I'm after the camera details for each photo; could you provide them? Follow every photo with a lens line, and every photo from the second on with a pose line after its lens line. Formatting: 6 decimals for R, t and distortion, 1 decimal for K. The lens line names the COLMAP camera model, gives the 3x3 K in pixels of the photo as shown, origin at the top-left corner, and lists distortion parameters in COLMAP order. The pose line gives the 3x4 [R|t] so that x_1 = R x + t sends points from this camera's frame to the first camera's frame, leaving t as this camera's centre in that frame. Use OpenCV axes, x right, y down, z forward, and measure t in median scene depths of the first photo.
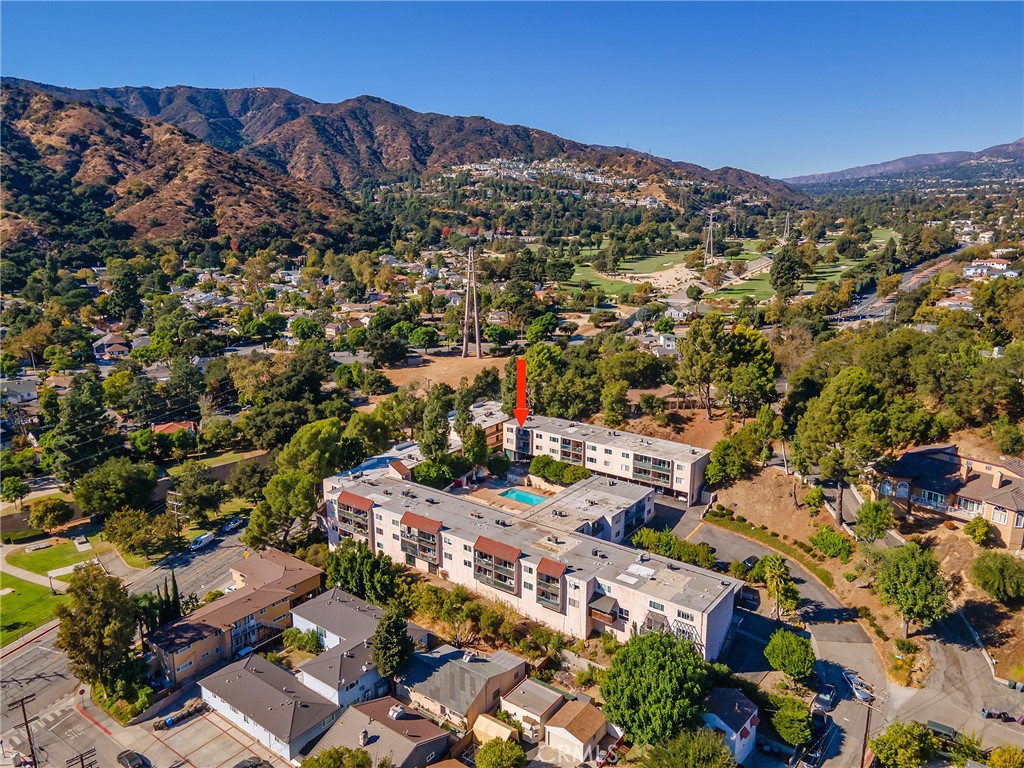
lens RADIAL K [[745.4, 0, 507.1], [0, 745.4, 381.0], [0, 0, 1]] dist [0.032621, 0.031341]
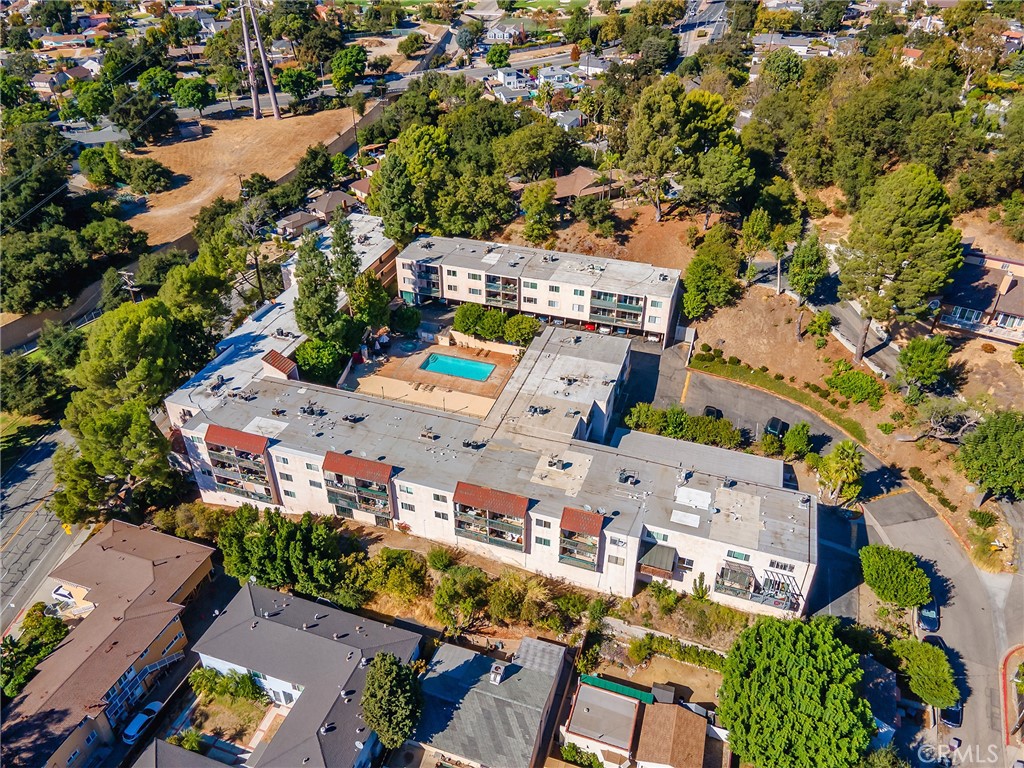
lens RADIAL K [[745.4, 0, 507.1], [0, 745.4, 381.0], [0, 0, 1]] dist [0.032621, 0.031341]
pose [[0.951636, -0.174982, 0.252528, -0.110526], [0.073078, 0.927288, 0.367145, -0.094108], [-0.298410, -0.330934, 0.895228, 0.291704]]
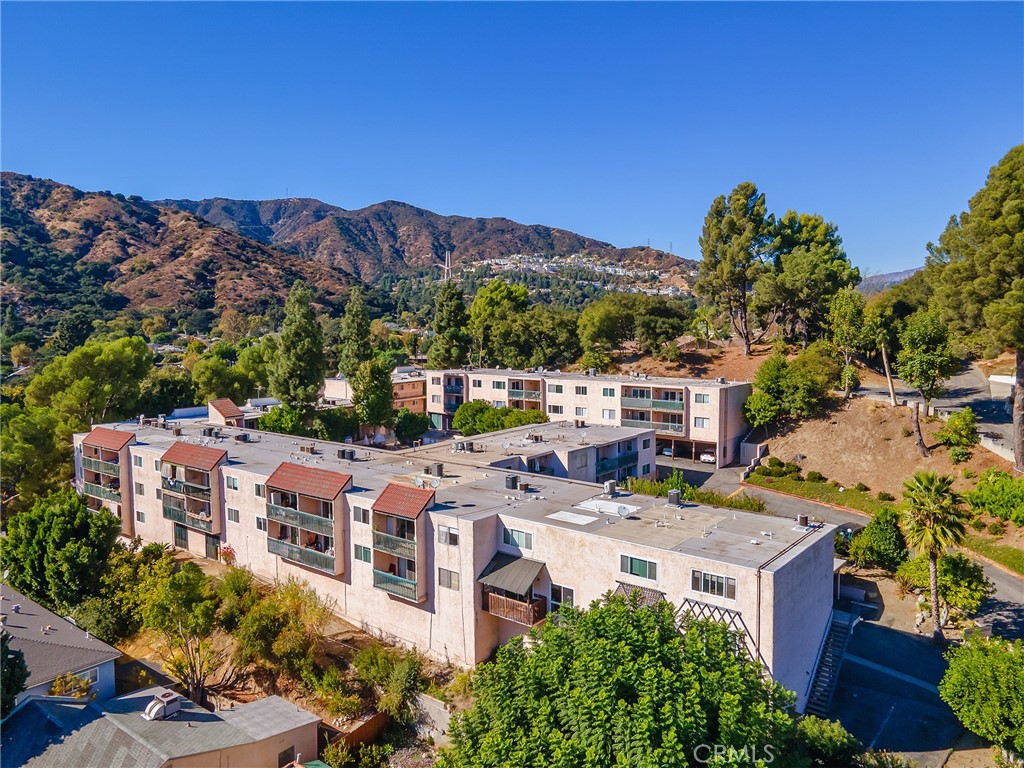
lens RADIAL K [[745.4, 0, 507.1], [0, 745.4, 381.0], [0, 0, 1]] dist [0.032621, 0.031341]
pose [[0.999319, -0.005387, -0.036492, 0.092411], [0.000087, 0.989622, -0.143694, 0.164602], [0.036887, 0.143593, 0.988949, 0.378086]]
